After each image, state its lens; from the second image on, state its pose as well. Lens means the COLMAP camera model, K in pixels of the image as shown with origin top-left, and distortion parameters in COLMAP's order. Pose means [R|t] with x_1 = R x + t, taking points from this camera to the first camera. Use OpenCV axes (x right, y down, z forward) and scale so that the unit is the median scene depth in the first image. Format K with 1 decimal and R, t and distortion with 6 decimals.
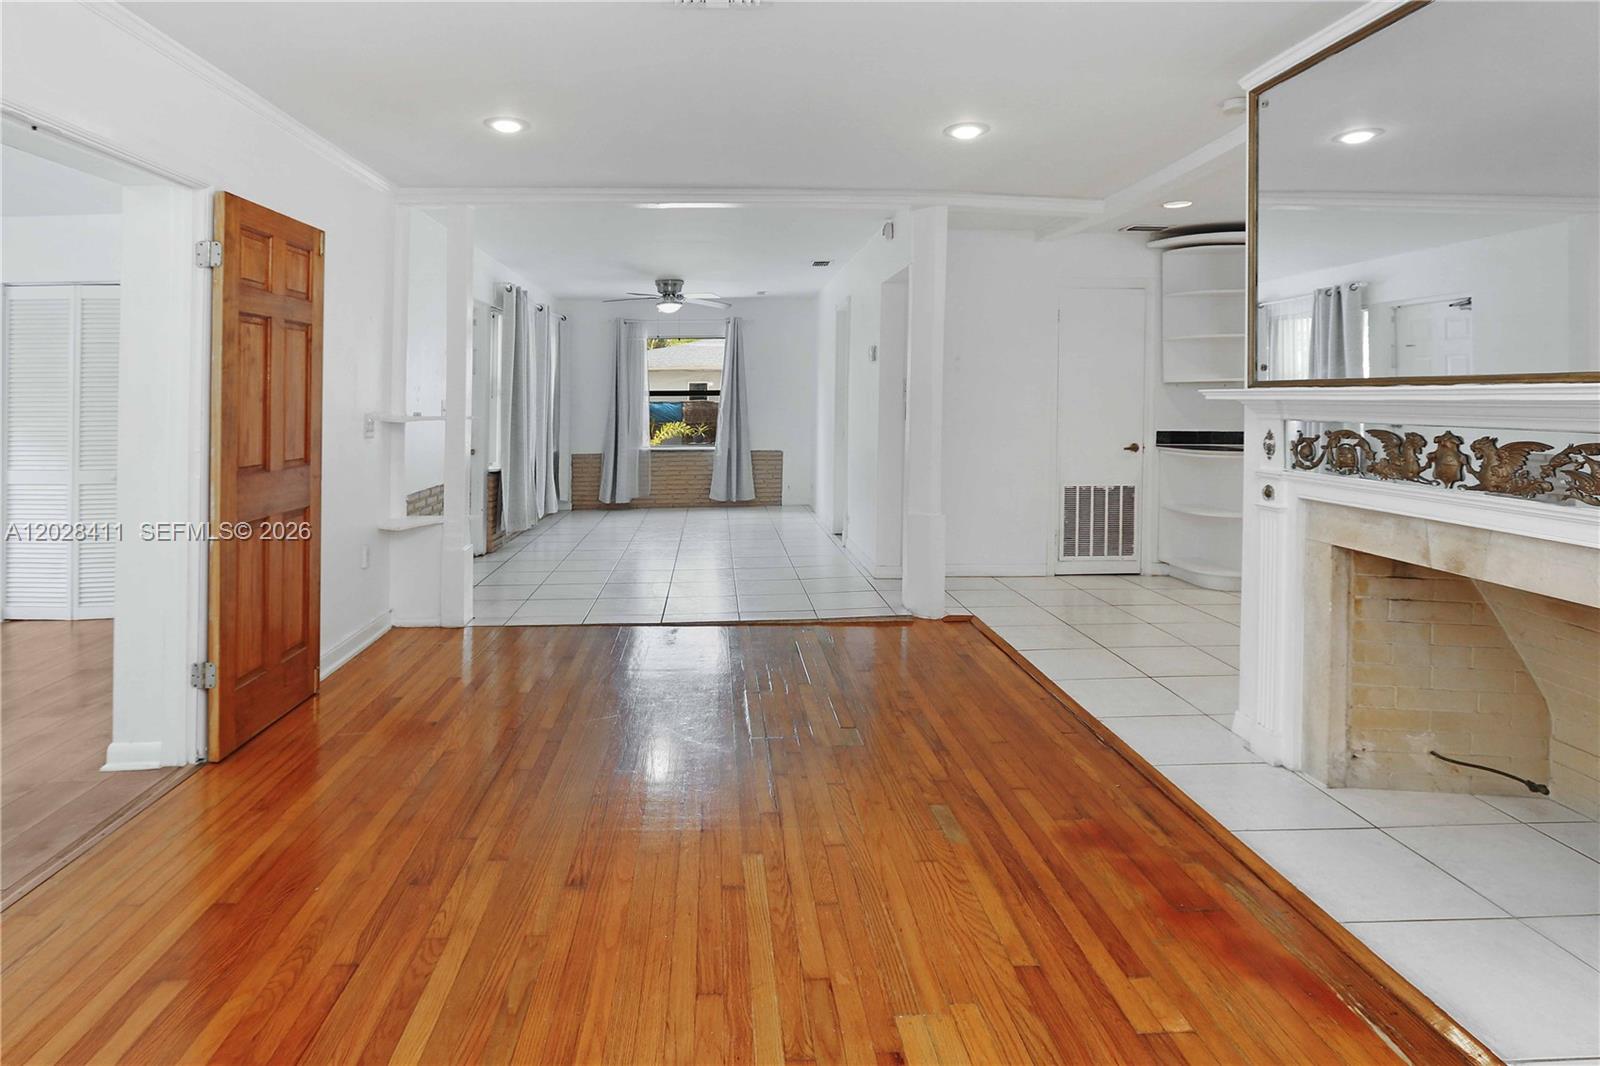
lens RADIAL K [[839.9, 0, 723.7], [0, 839.9, 422.3], [0, 0, 1]] dist [-0.009328, -0.002504]
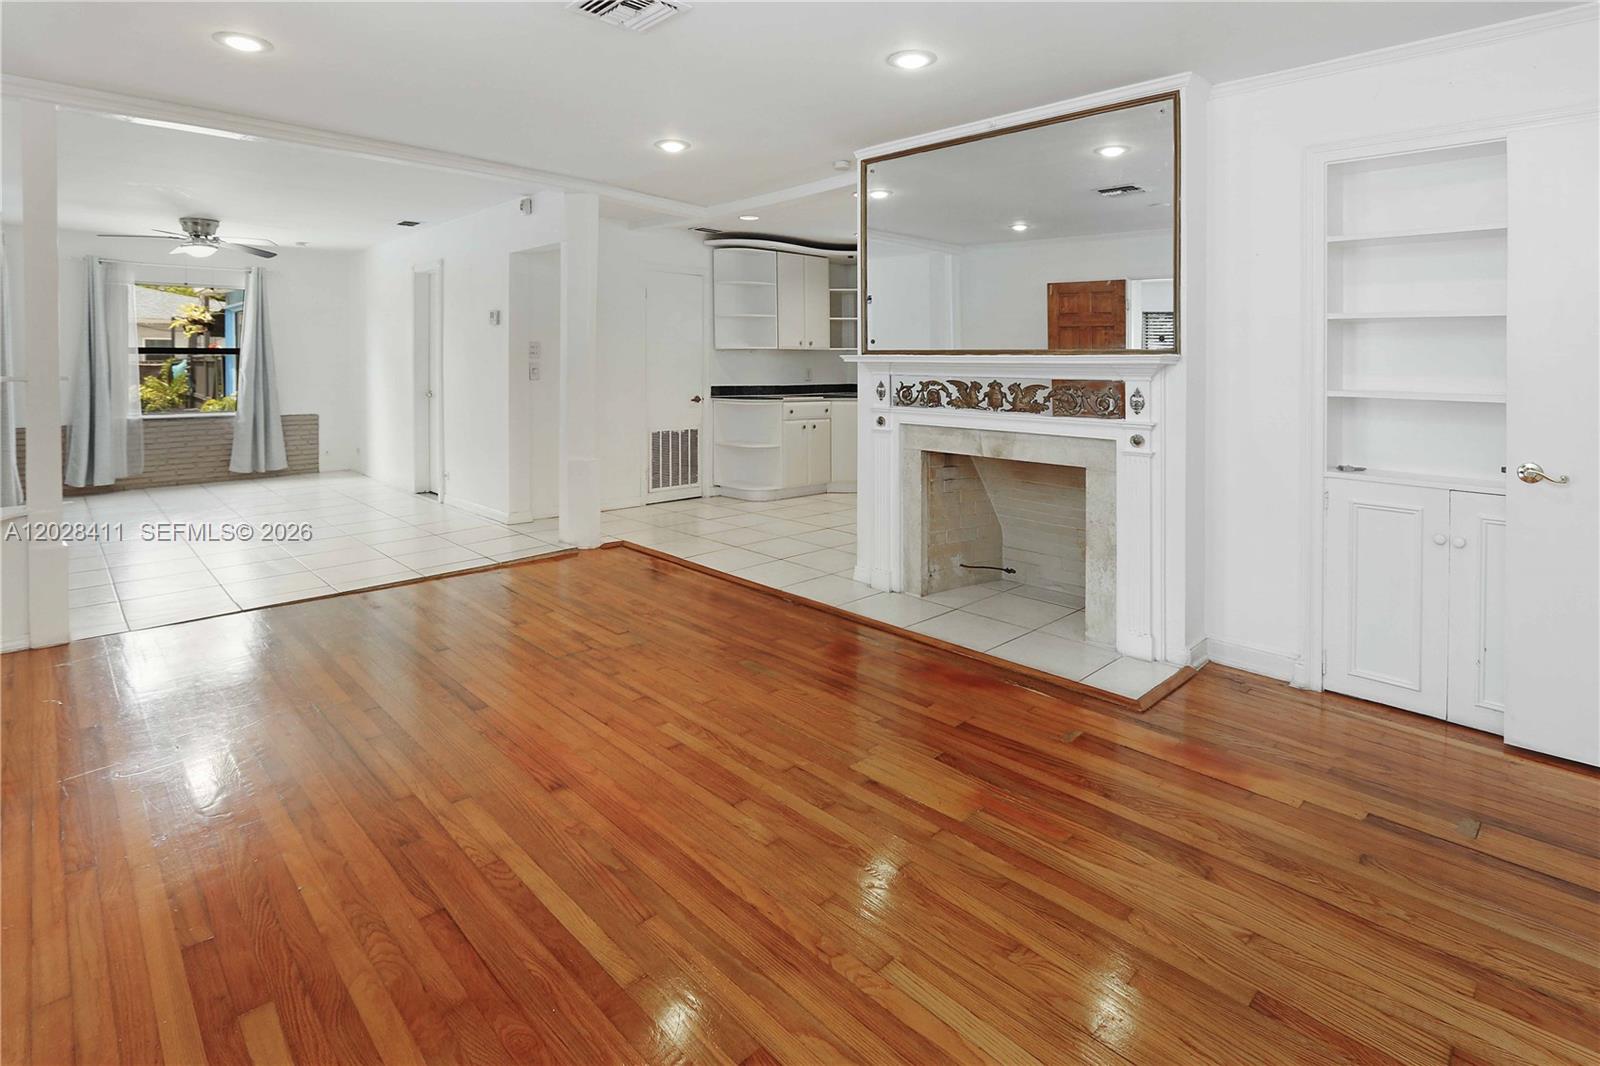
lens RADIAL K [[801.9, 0, 764.3], [0, 801.9, 398.4], [0, 0, 1]] dist [-0.012199, 0.002844]
pose [[0.752766, -0.022274, 0.657911, -0.246464], [0.009876, 0.999697, 0.022545, 0.002145], [-0.658214, -0.010473, 0.752758, 0.003952]]
